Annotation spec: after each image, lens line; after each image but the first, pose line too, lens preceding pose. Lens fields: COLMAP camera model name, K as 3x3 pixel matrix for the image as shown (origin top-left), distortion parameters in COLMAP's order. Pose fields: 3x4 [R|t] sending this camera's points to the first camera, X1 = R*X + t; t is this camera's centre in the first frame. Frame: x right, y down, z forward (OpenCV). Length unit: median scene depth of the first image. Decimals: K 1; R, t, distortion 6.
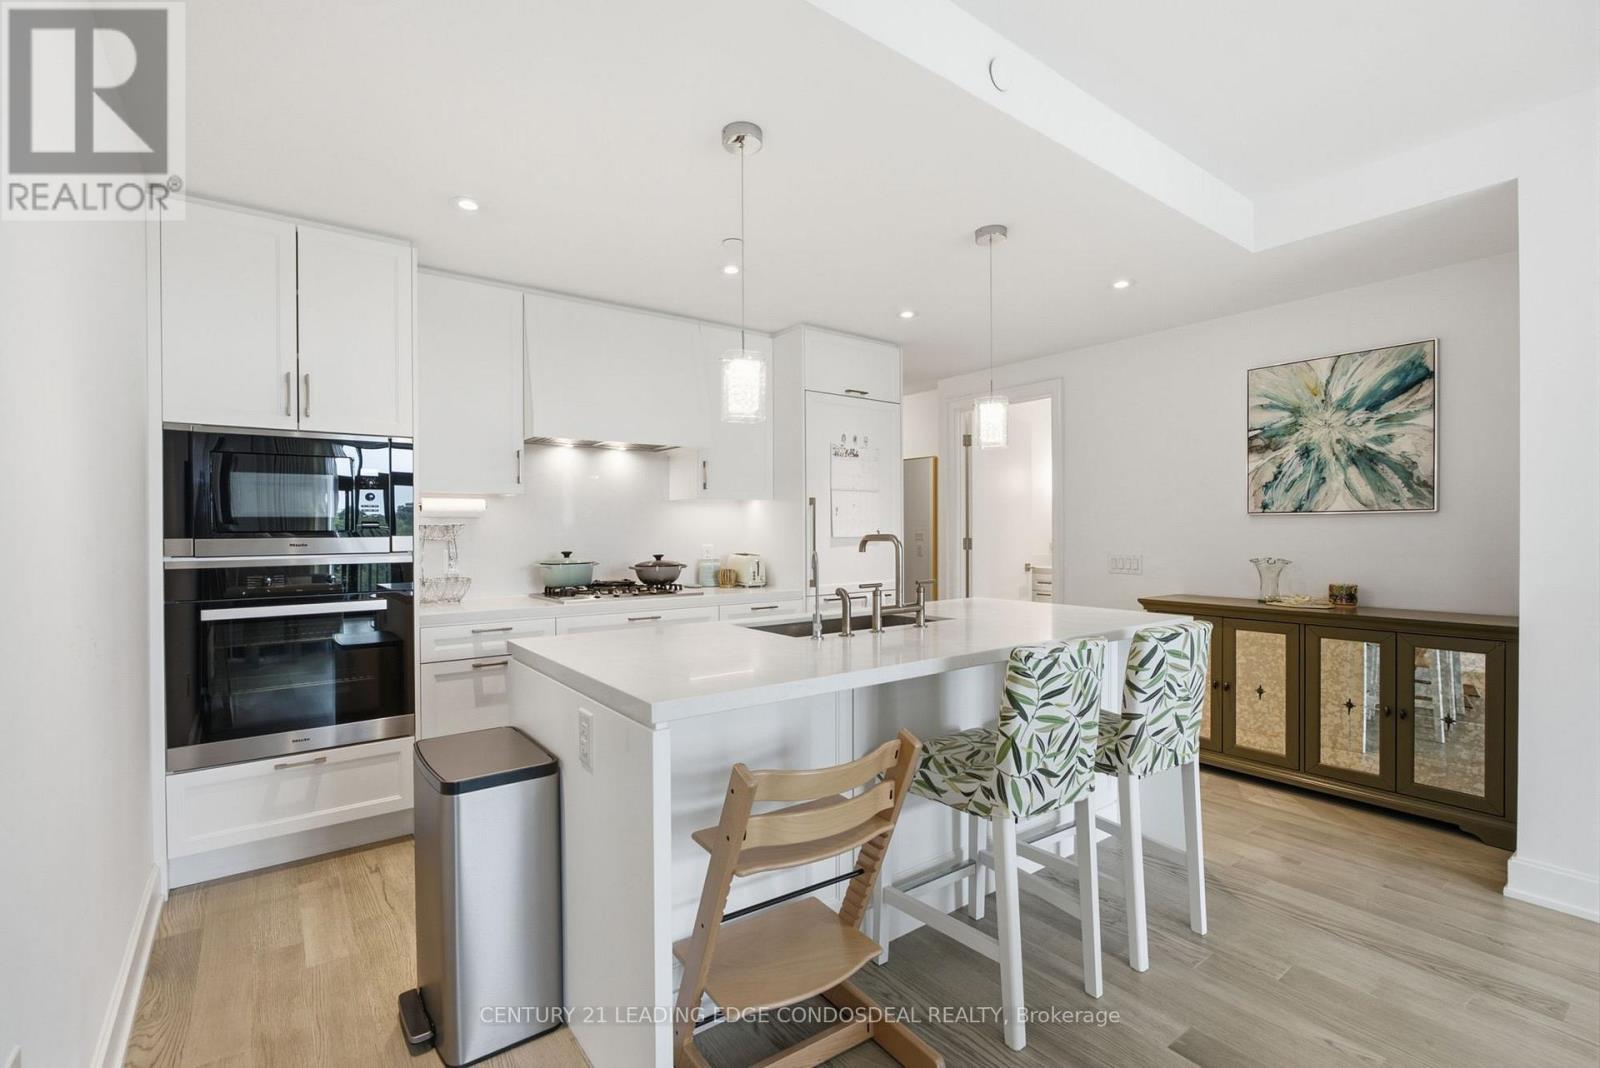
lens RADIAL K [[720.4, 0, 792.1], [0, 720.4, 535.2], [0, 0, 1]] dist [-0.004359, -0.000027]
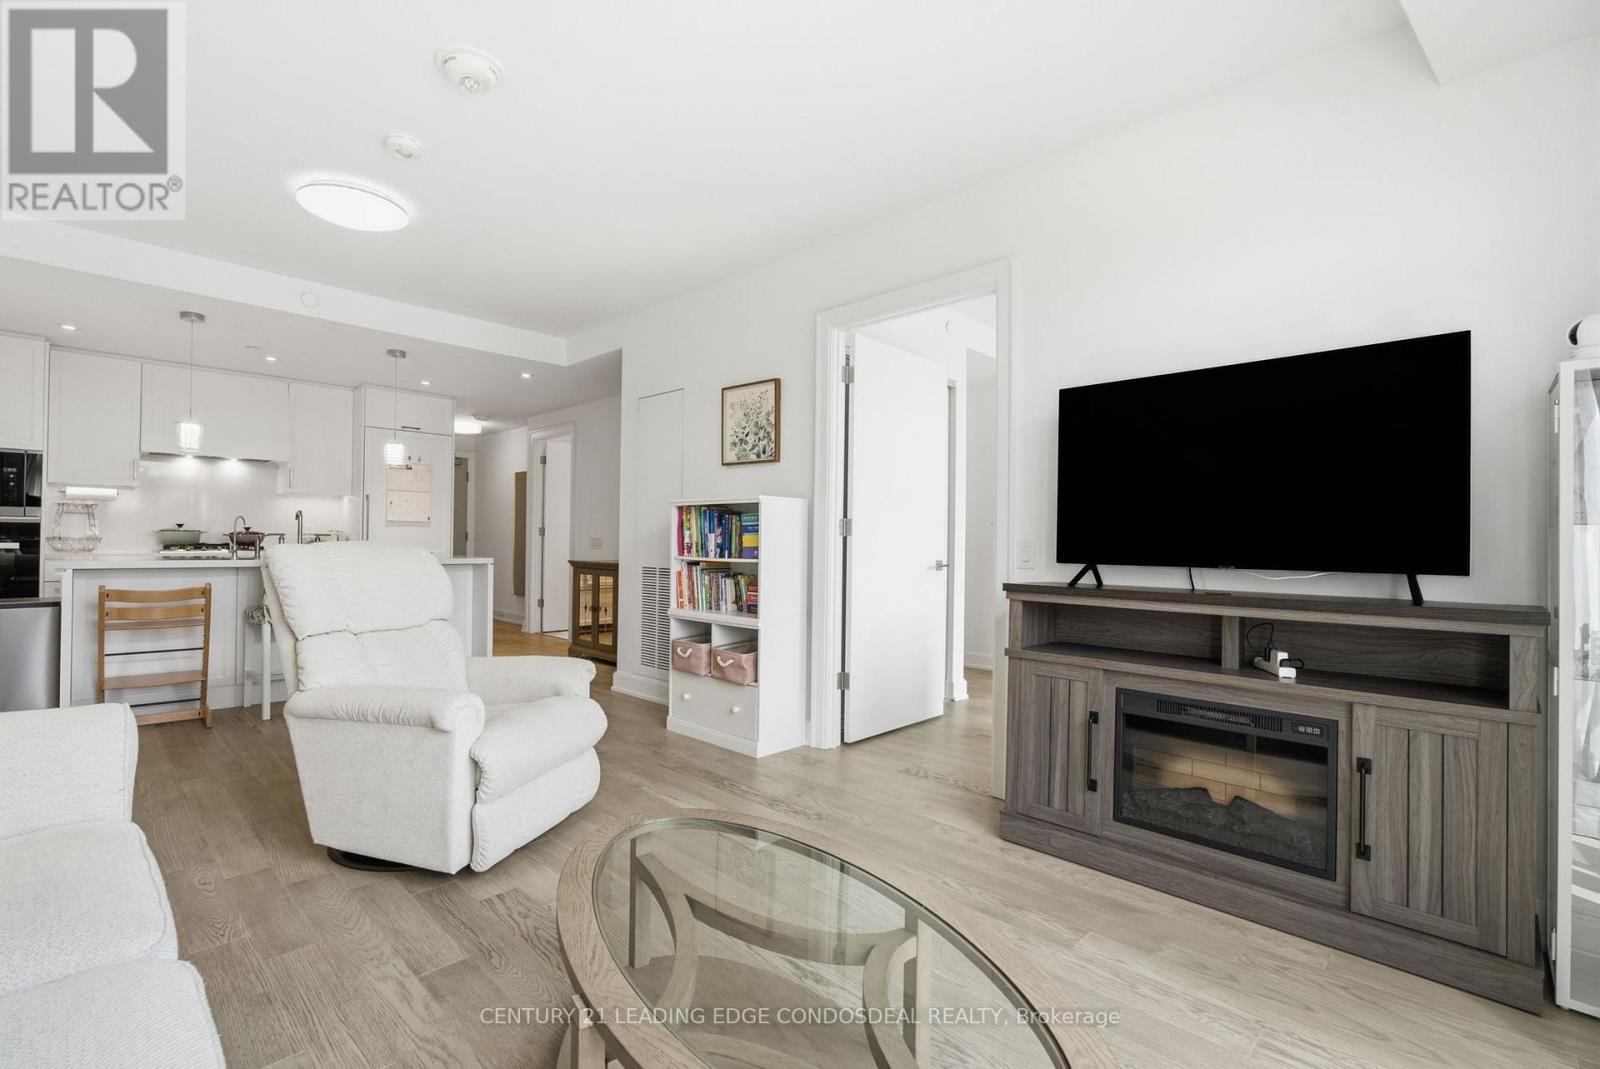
lens RADIAL K [[720.4, 0, 792.1], [0, 720.4, 535.7], [0, 0, 1]] dist [-0.004359, -0.000027]
pose [[0.989643, 0.018904, 0.142298, 0.901344], [-0.016867, 0.999737, -0.015511, 0.058192], [-0.142554, 0.012950, 0.989702, -0.858679]]
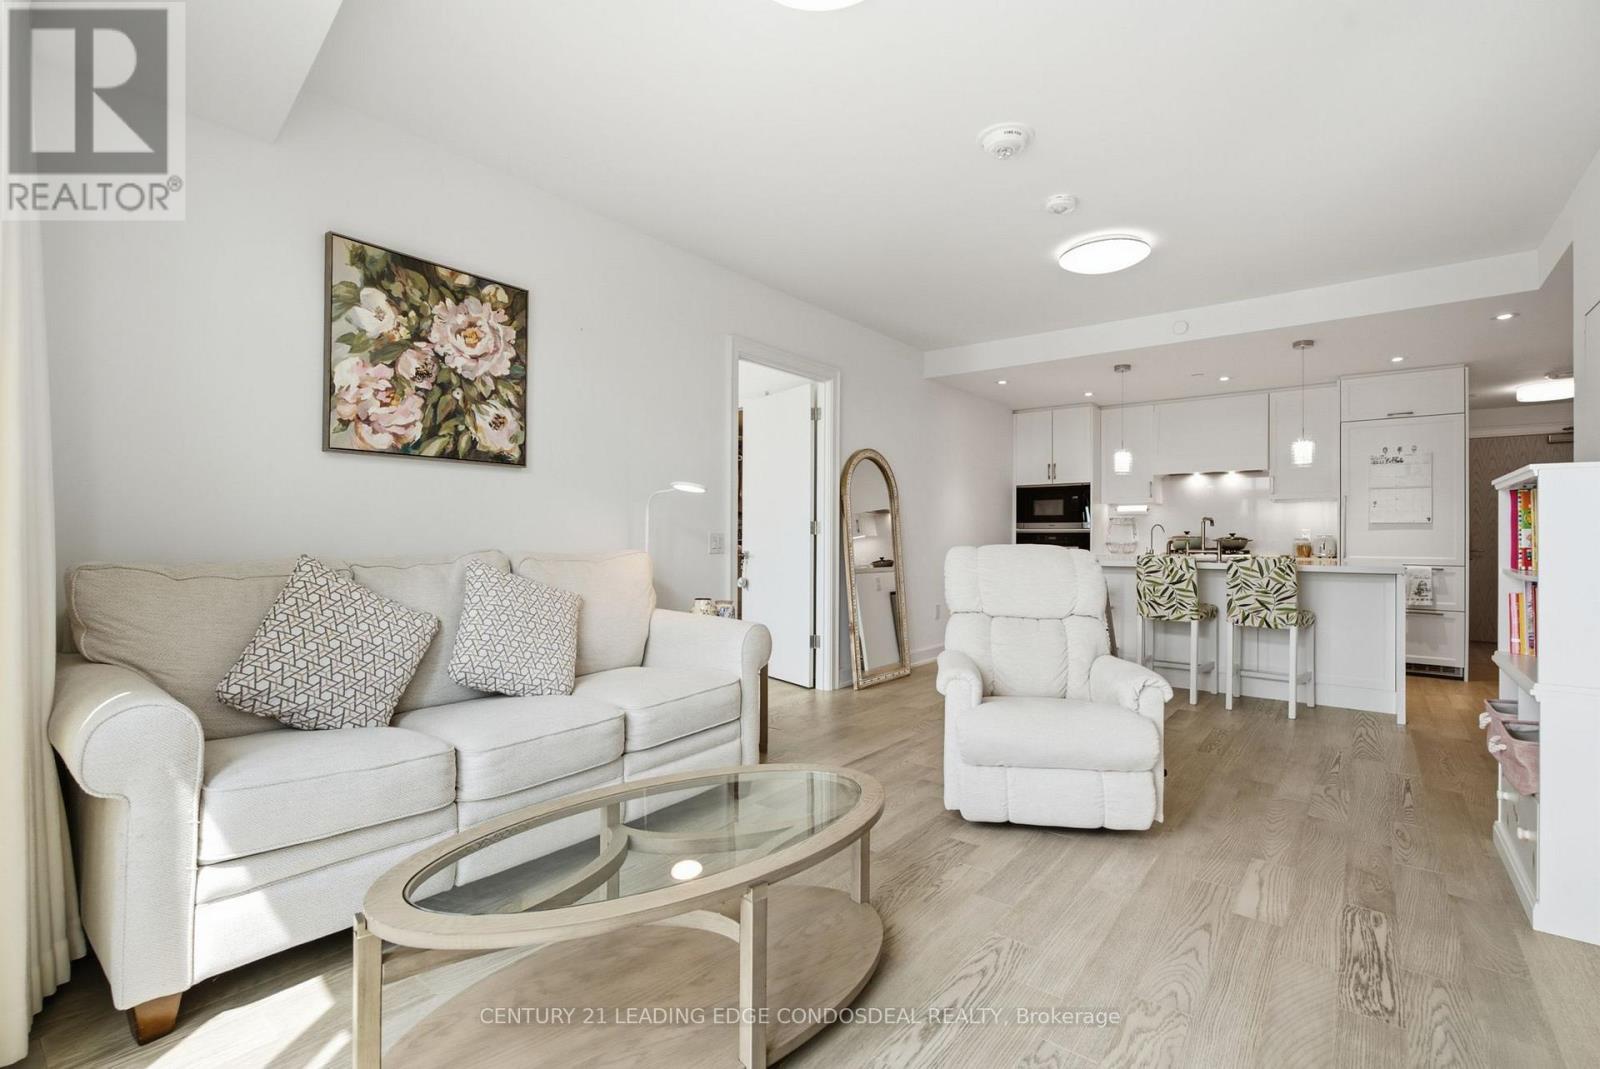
lens RADIAL K [[720.4, 0, 792.1], [0, 720.4, 535.7], [0, 0, 1]] dist [-0.004359, -0.000027]
pose [[0.241396, 0.005818, -0.970409, 1.448505], [-0.013445, 0.999906, 0.002650, 0.049711], [0.970334, 0.012407, 0.241451, -0.534667]]
